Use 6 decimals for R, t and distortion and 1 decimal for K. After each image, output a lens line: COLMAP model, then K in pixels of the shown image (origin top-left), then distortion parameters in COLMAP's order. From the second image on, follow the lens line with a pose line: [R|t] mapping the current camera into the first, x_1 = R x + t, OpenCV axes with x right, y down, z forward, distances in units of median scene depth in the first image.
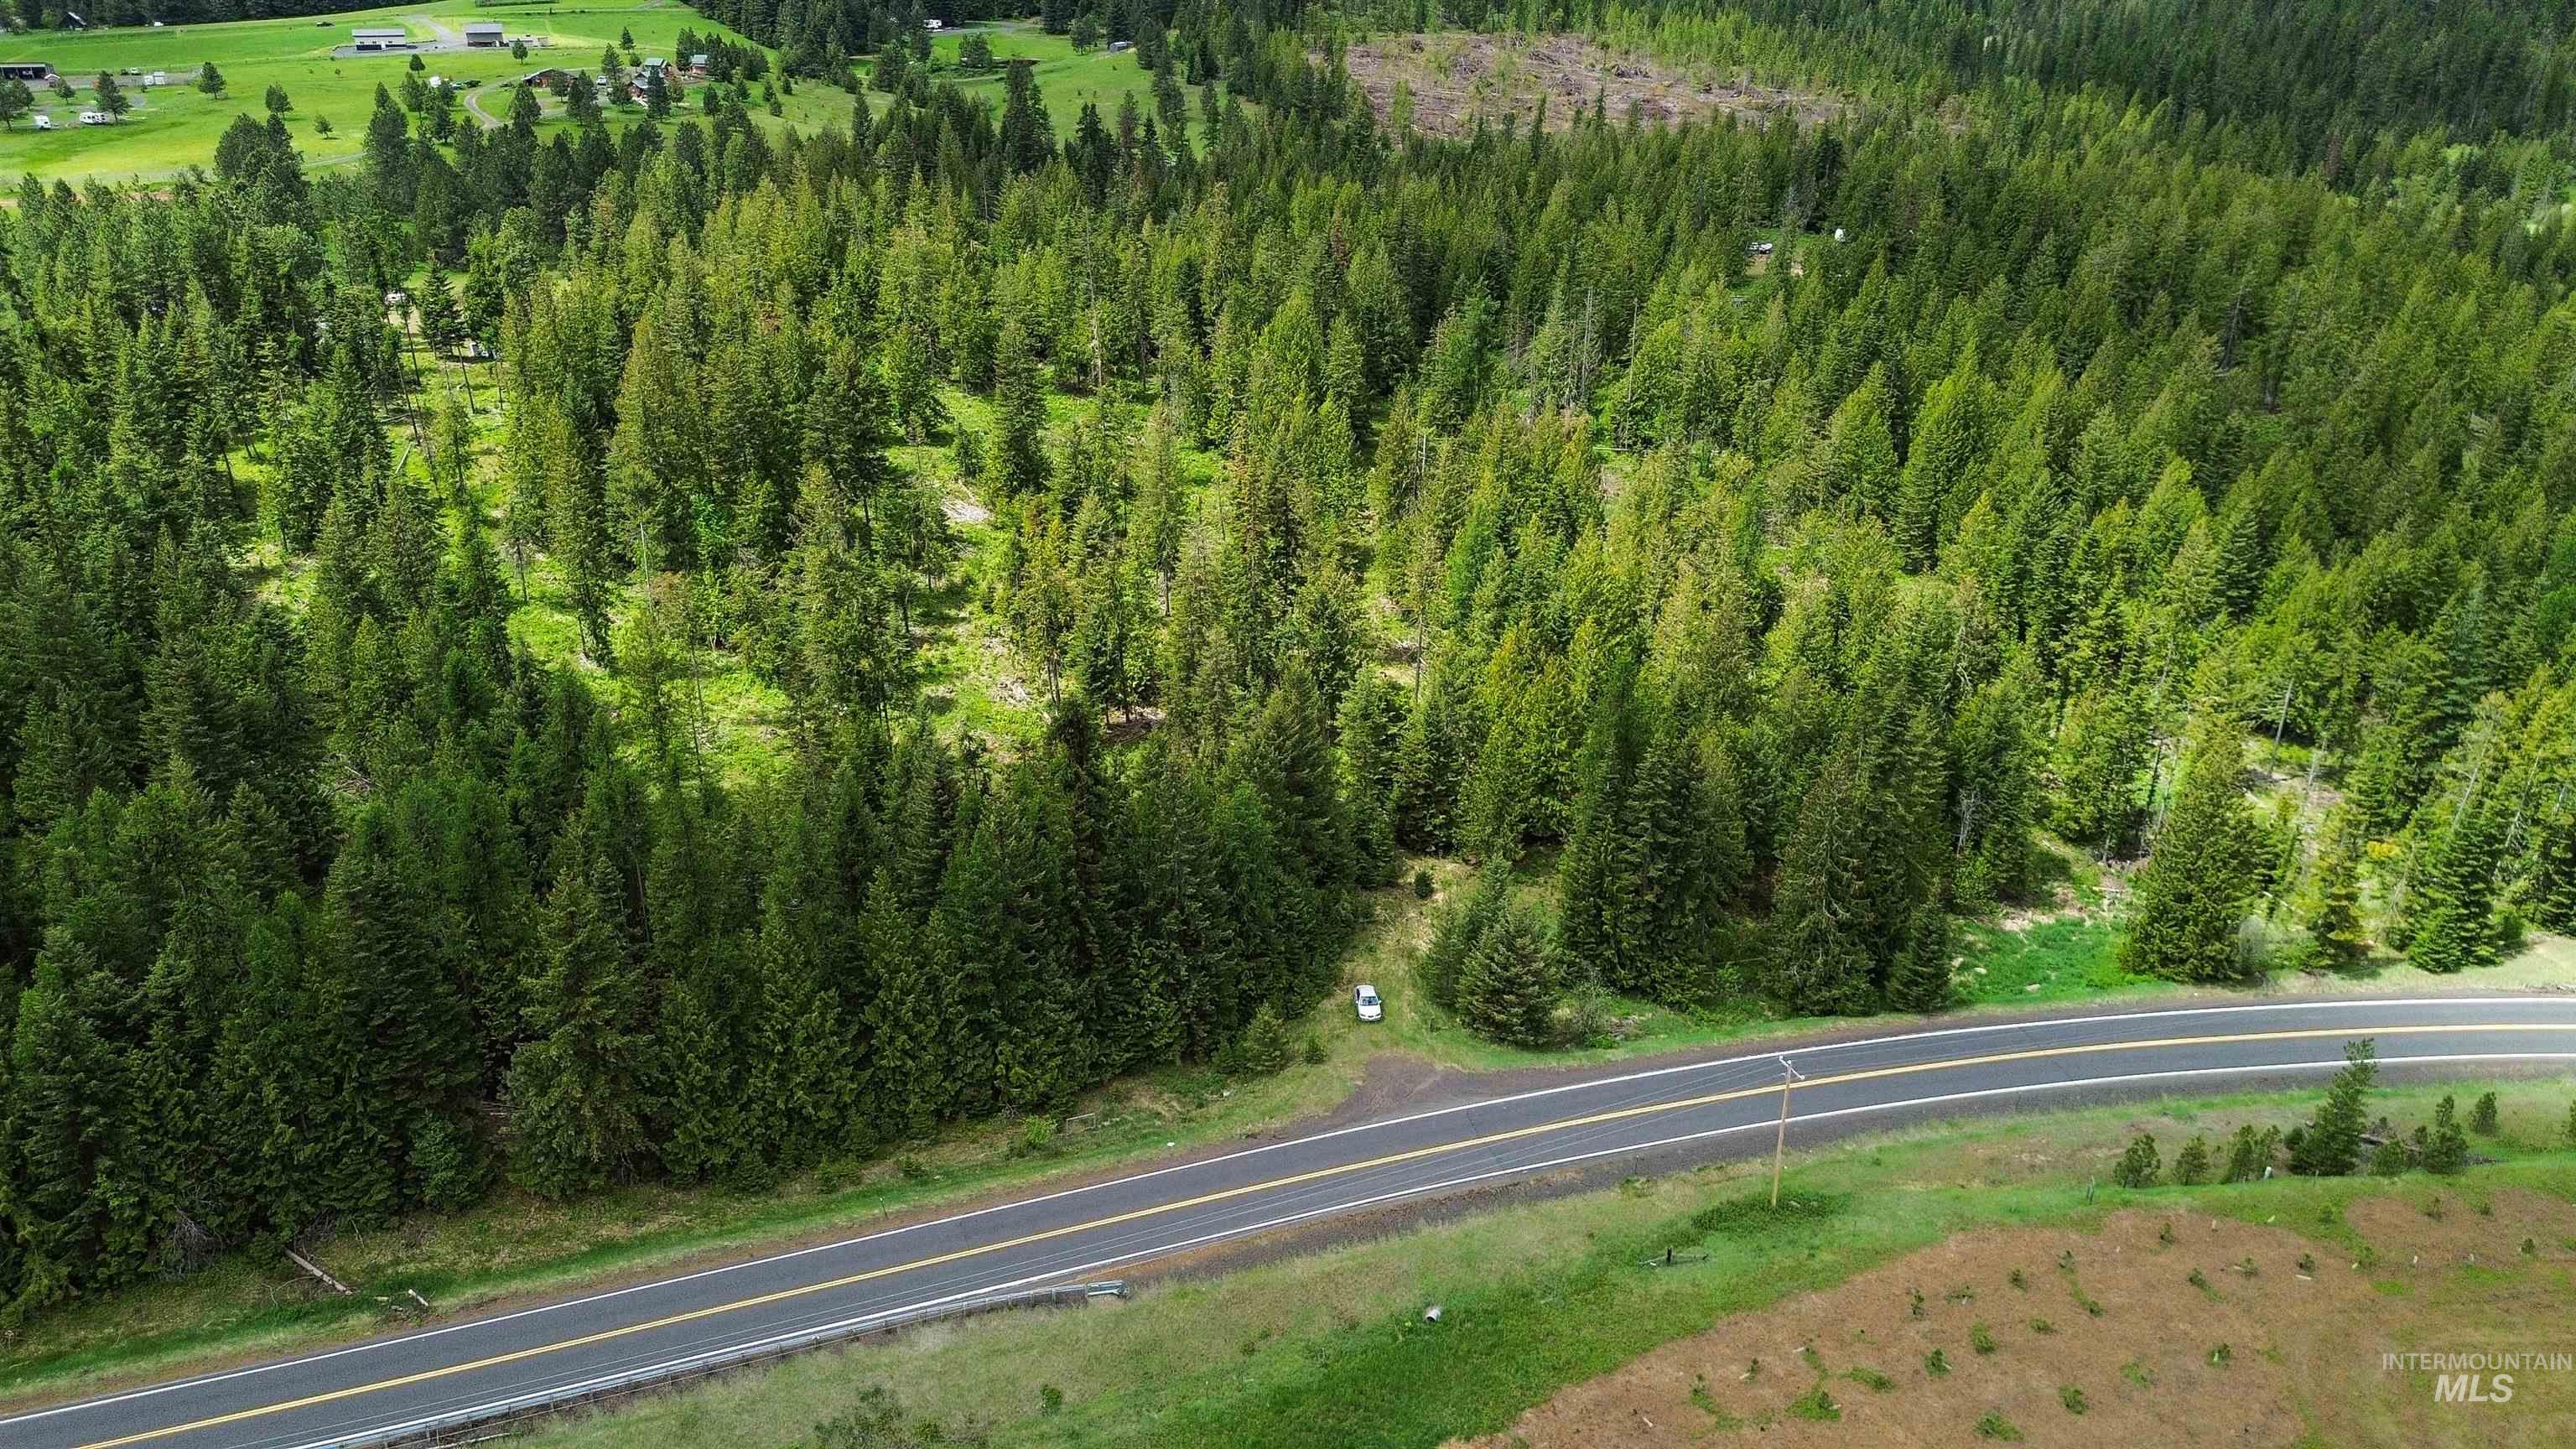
lens RADIAL K [[1840.0, 0, 1277.7], [0, 1840.0, 662.4], [0, 0, 1]] dist [0.087730, -0.086000]
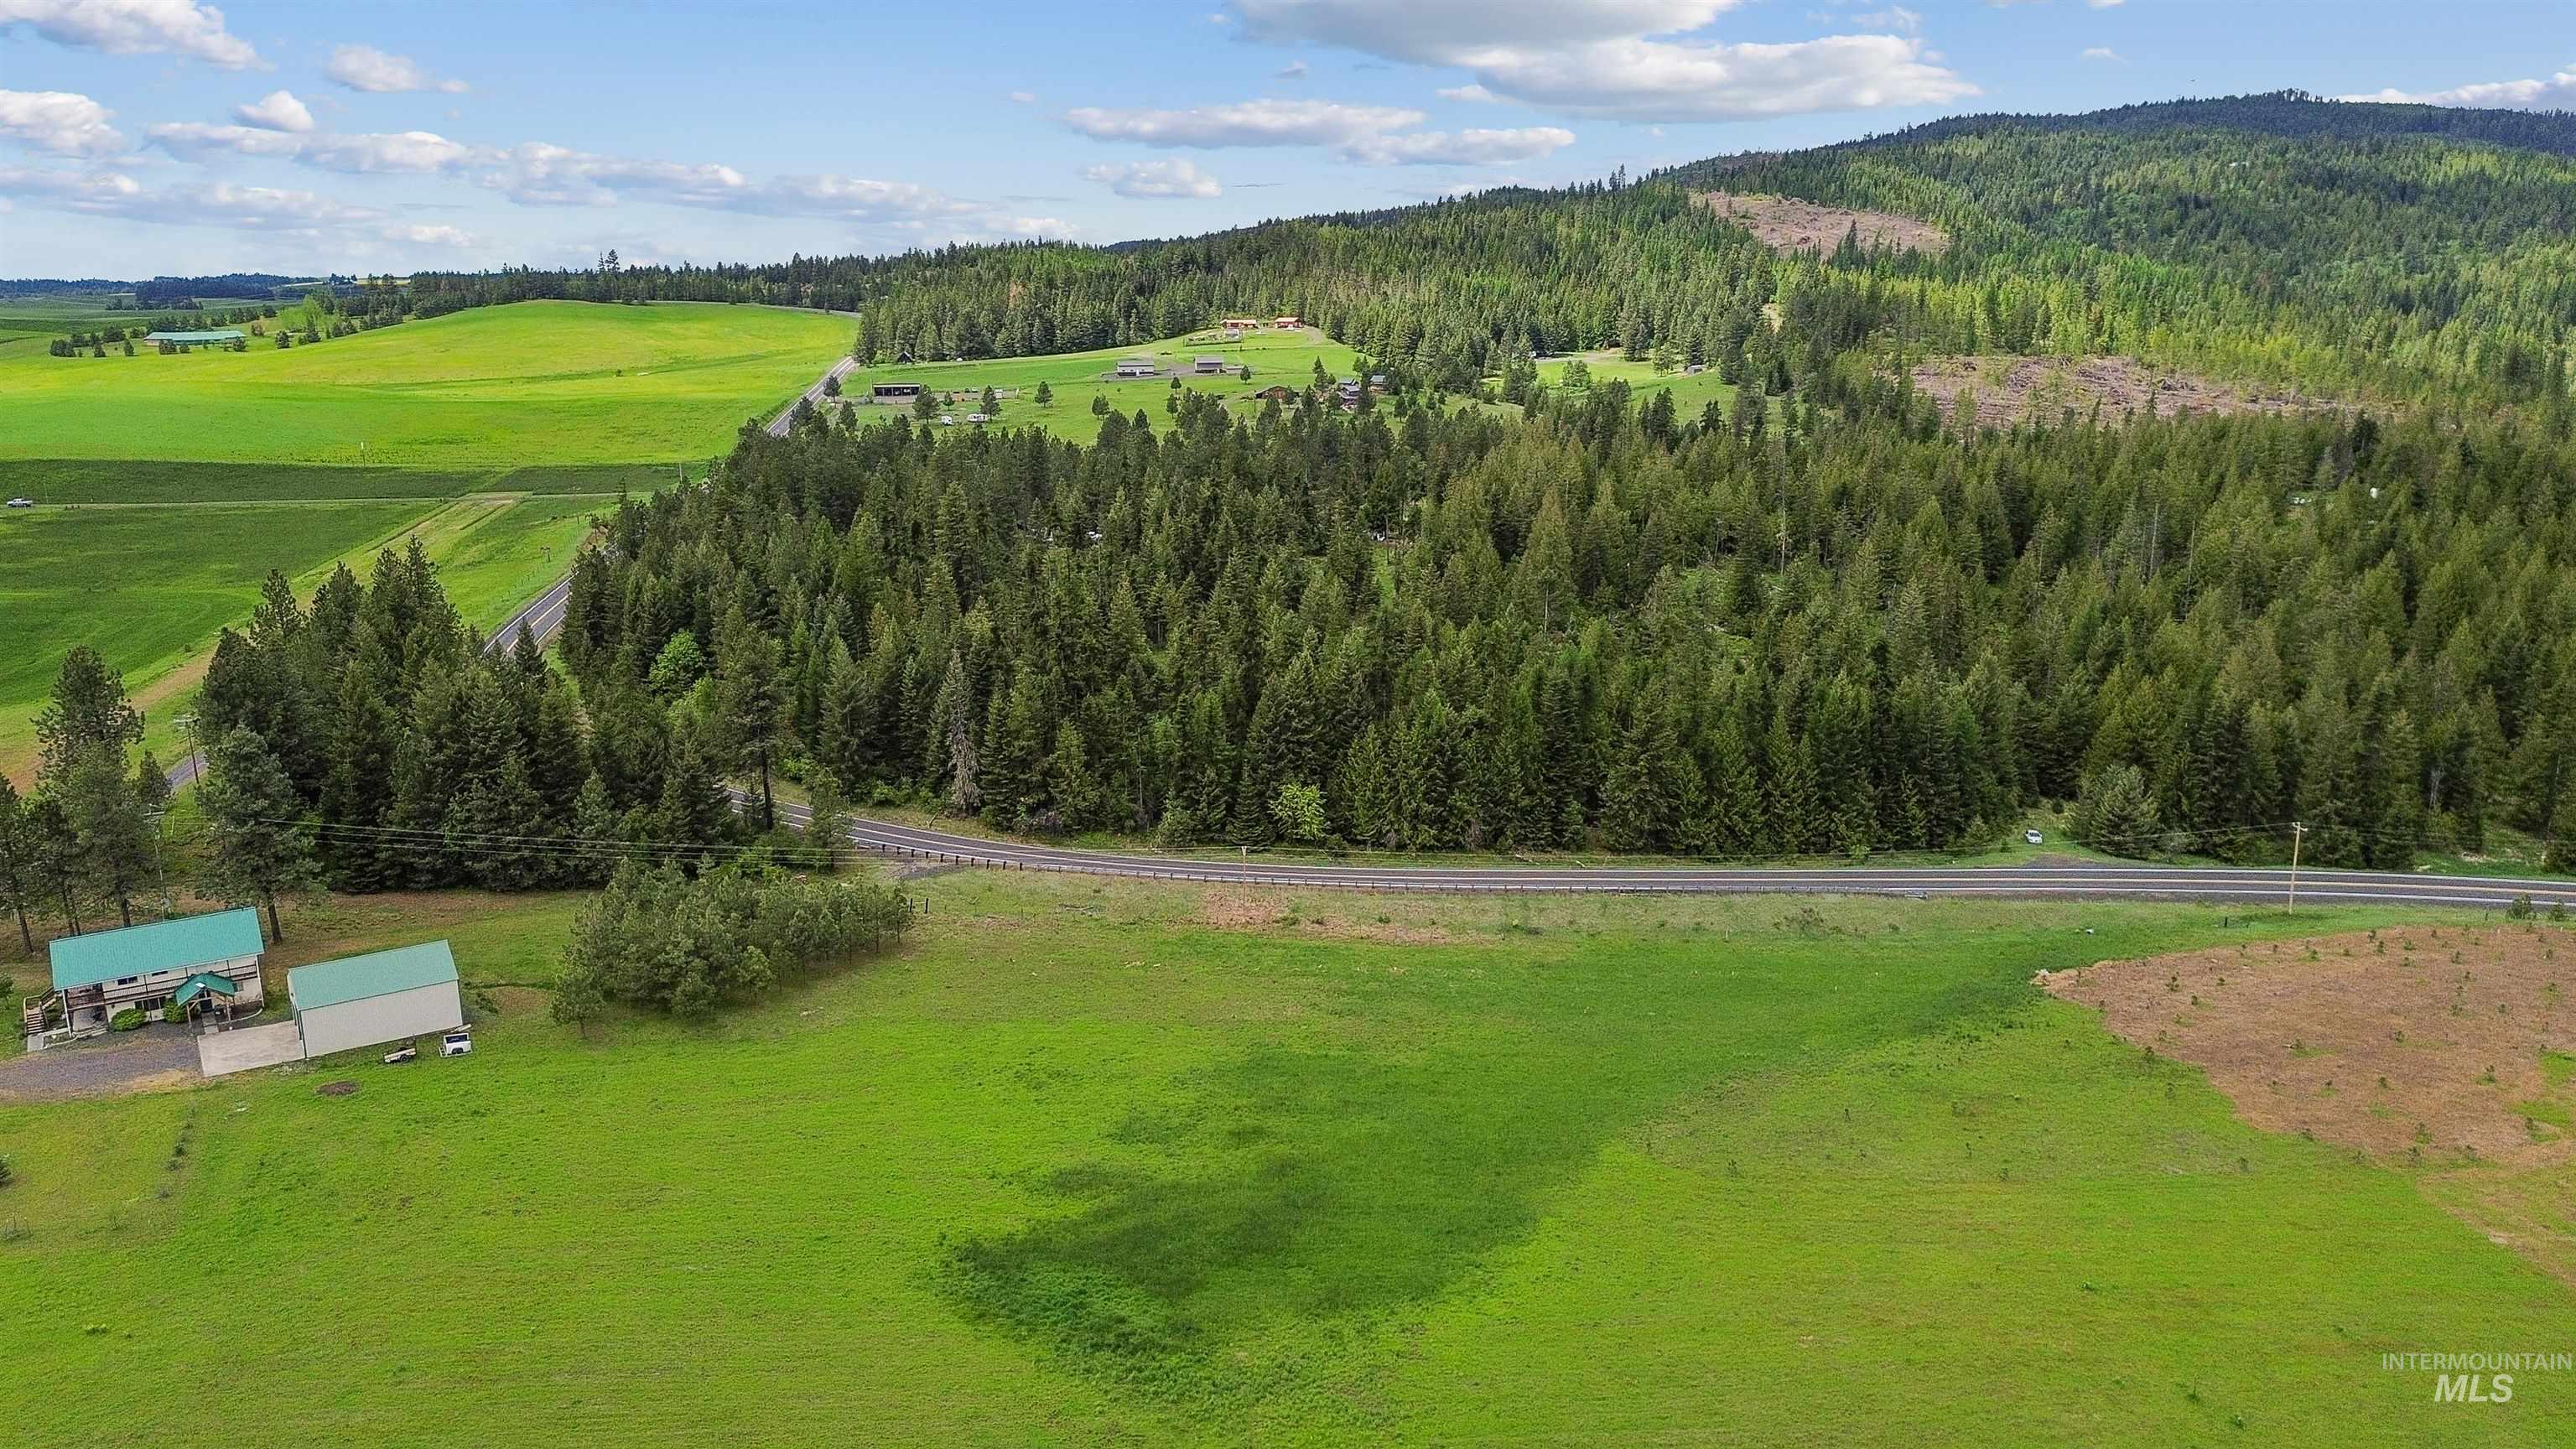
lens RADIAL K [[1890.6, 0, 1288.0], [0, 1890.6, 724.5], [0, 0, 1]] dist [0.095970, -0.103834]
pose [[0.970532, 0.041402, -0.237390, -0.063910], [-0.076149, 0.987342, -0.139126, 0.118093], [0.228625, 0.153104, 0.961400, -0.277922]]
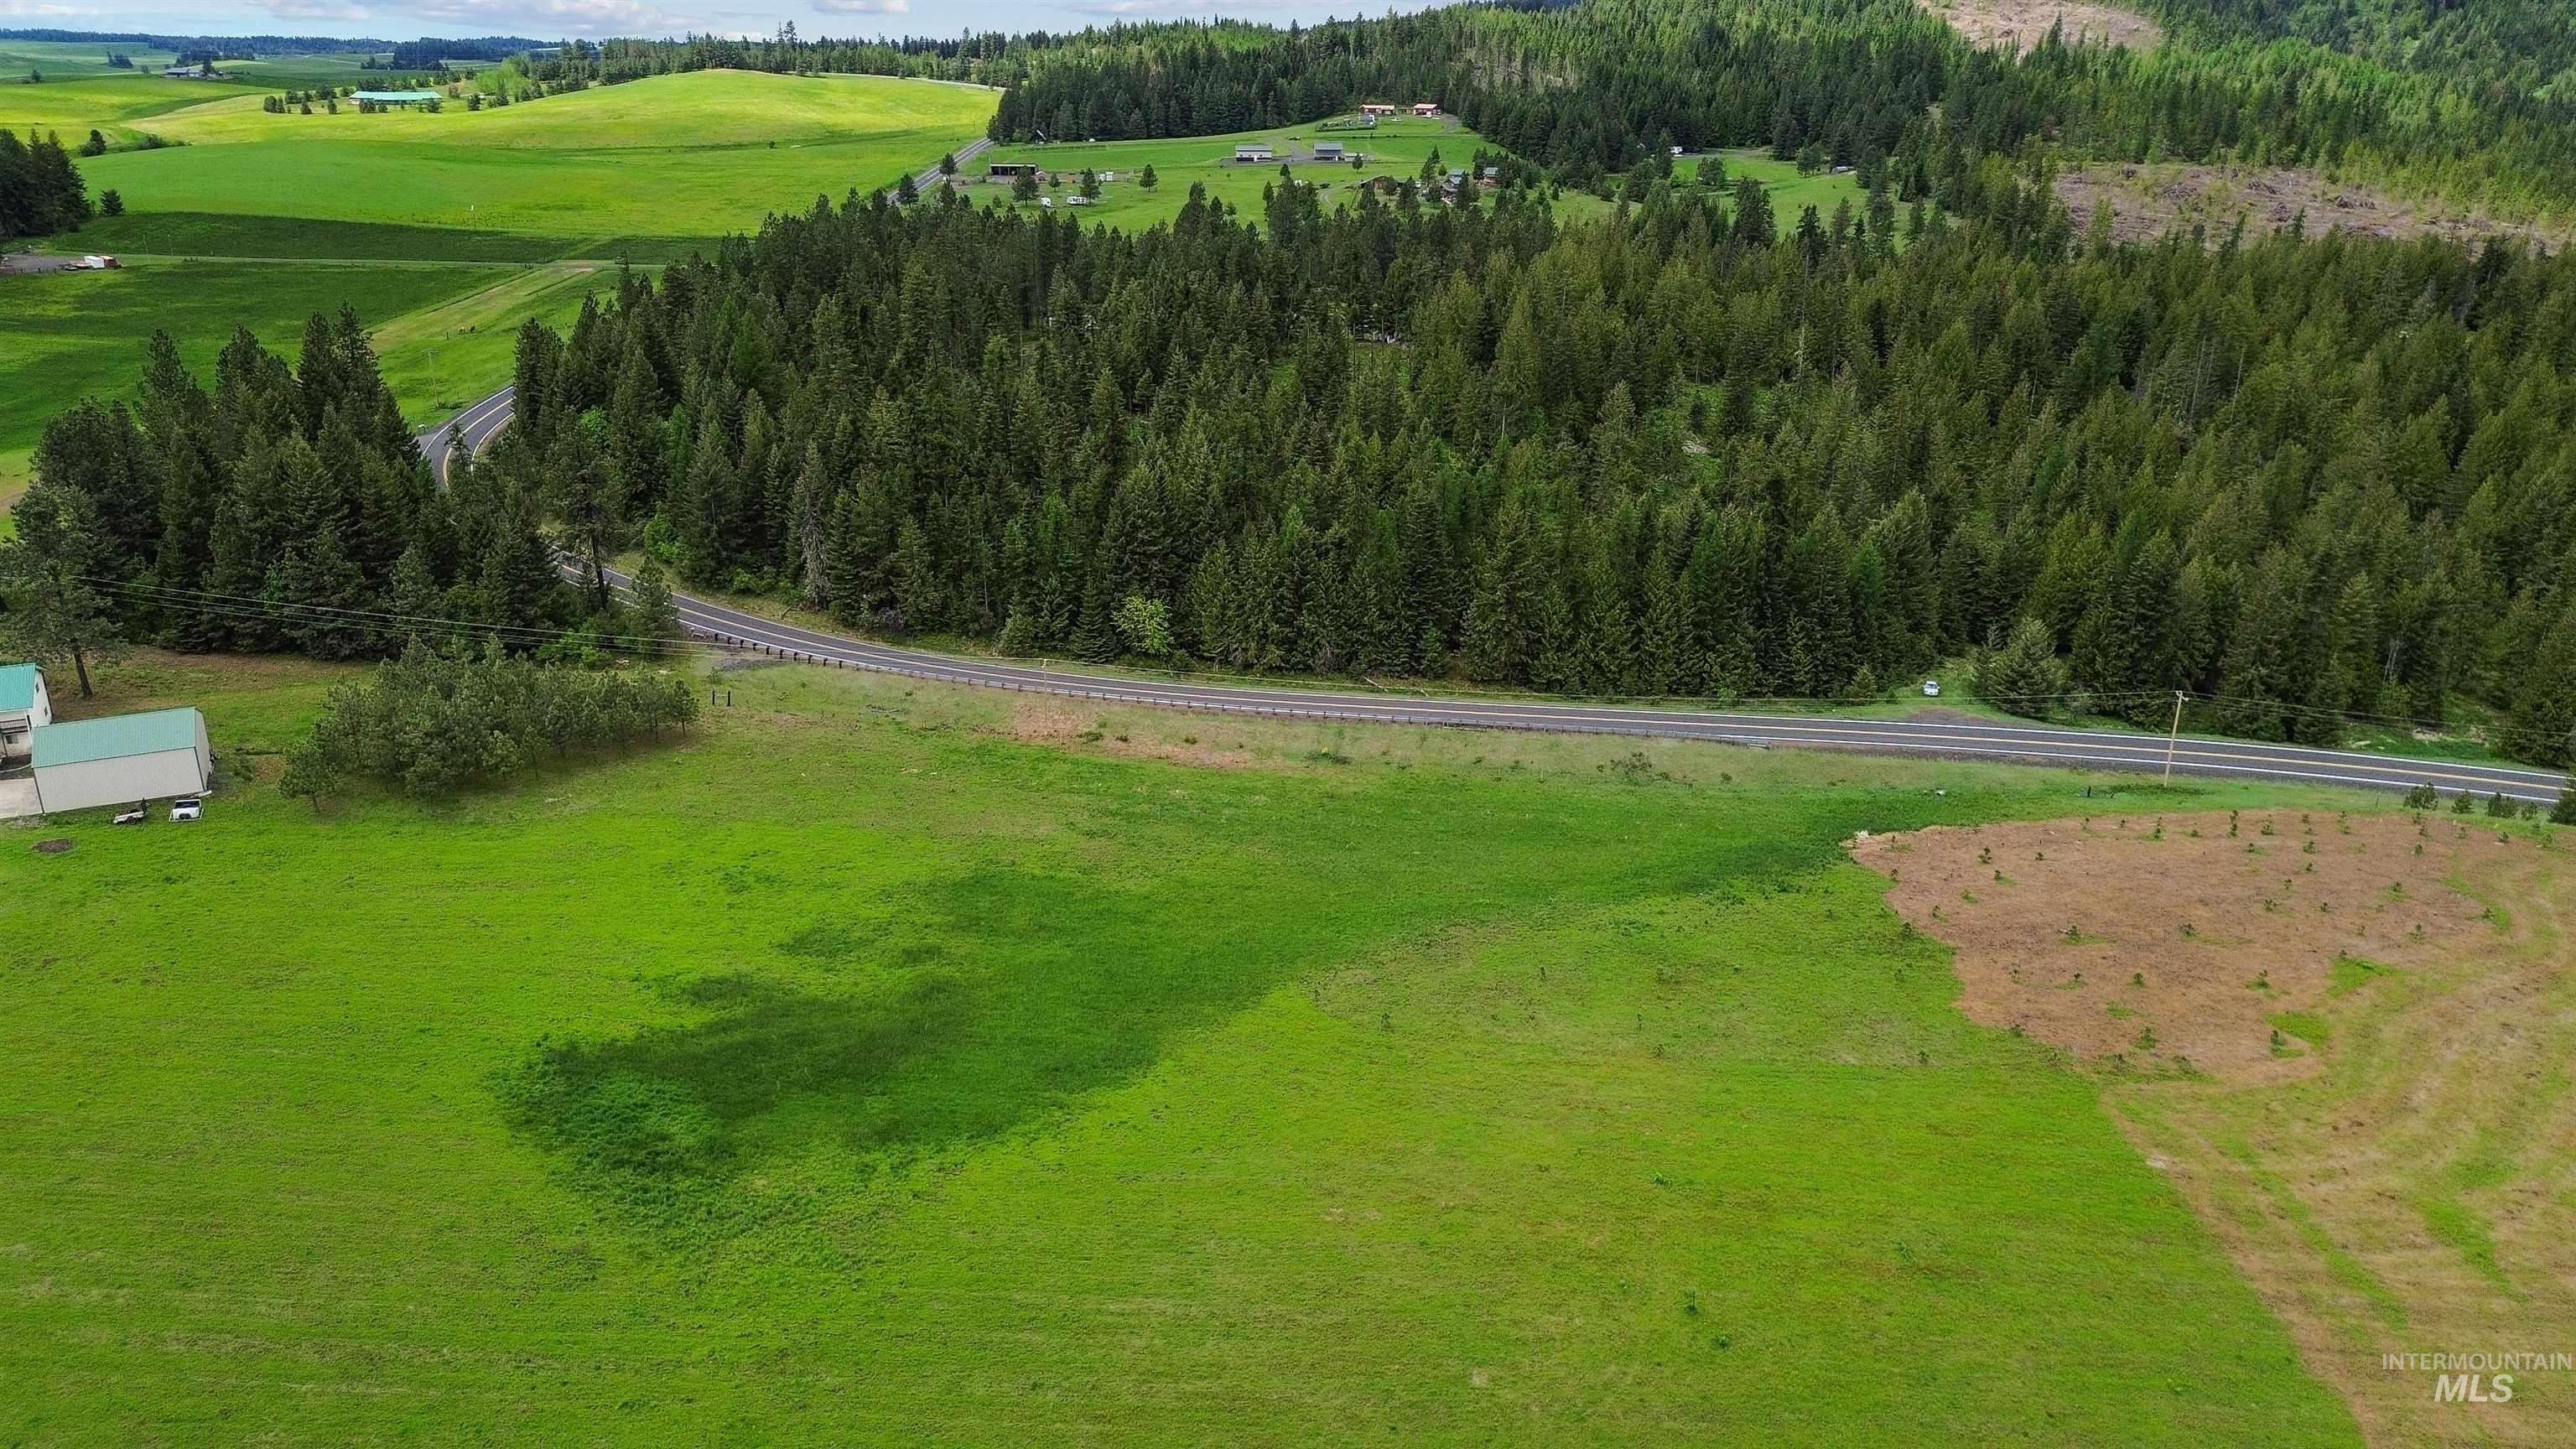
lens RADIAL K [[1826.9, 0, 1288.0], [0, 1826.9, 724.5], [0, 0, 1]] dist [0.091416, -0.093792]
pose [[0.936336, 0.125539, -0.327894, 0.017290], [-0.137962, 0.990327, -0.014805, 0.098648], [0.322864, 0.059099, 0.944599, -0.229468]]
